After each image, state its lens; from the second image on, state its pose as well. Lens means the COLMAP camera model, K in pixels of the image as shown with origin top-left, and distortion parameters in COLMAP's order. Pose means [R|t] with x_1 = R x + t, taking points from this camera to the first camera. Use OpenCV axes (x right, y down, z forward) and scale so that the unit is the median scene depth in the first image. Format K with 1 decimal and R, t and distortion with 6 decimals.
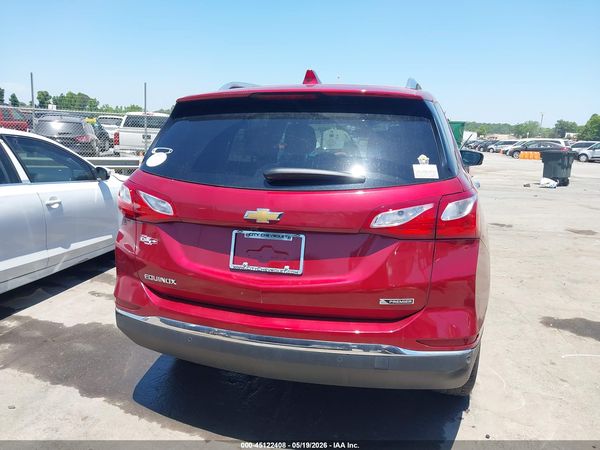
lens RADIAL K [[487.8, 0, 300.0], [0, 487.8, 225.0], [0, 0, 1]] dist [0.010896, -0.013026]
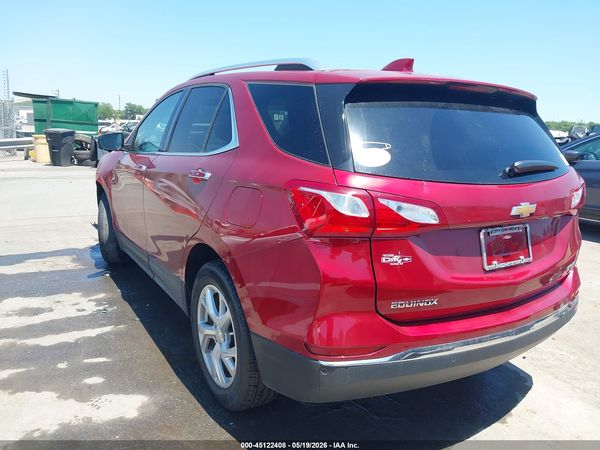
lens RADIAL K [[487.8, 0, 300.0], [0, 487.8, 225.0], [0, 0, 1]] dist [0.010896, -0.013026]
pose [[0.688074, -0.137841, 0.712428, -1.040333], [0.111186, 0.990226, 0.084204, -0.116027], [-0.717072, 0.021273, 0.696675, 0.597127]]
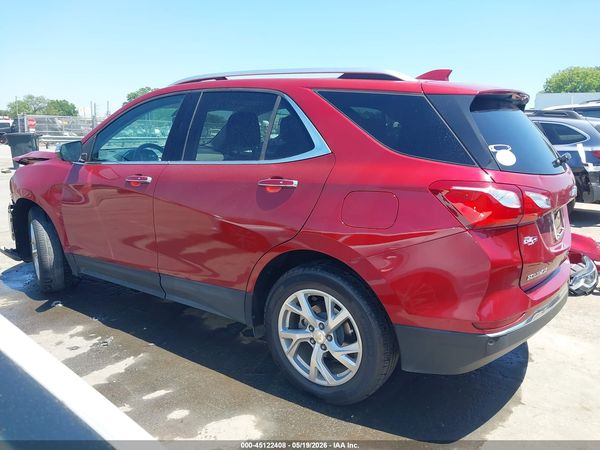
lens RADIAL K [[482.0, 0, 300.0], [0, 482.0, 225.0], [0, 0, 1]] dist [0.041117, -0.001266]
pose [[0.336691, -0.203957, 0.919261, -1.433458], [0.165311, 0.973900, 0.155533, -0.239080], [-0.926991, 0.099597, 0.361620, 1.144048]]
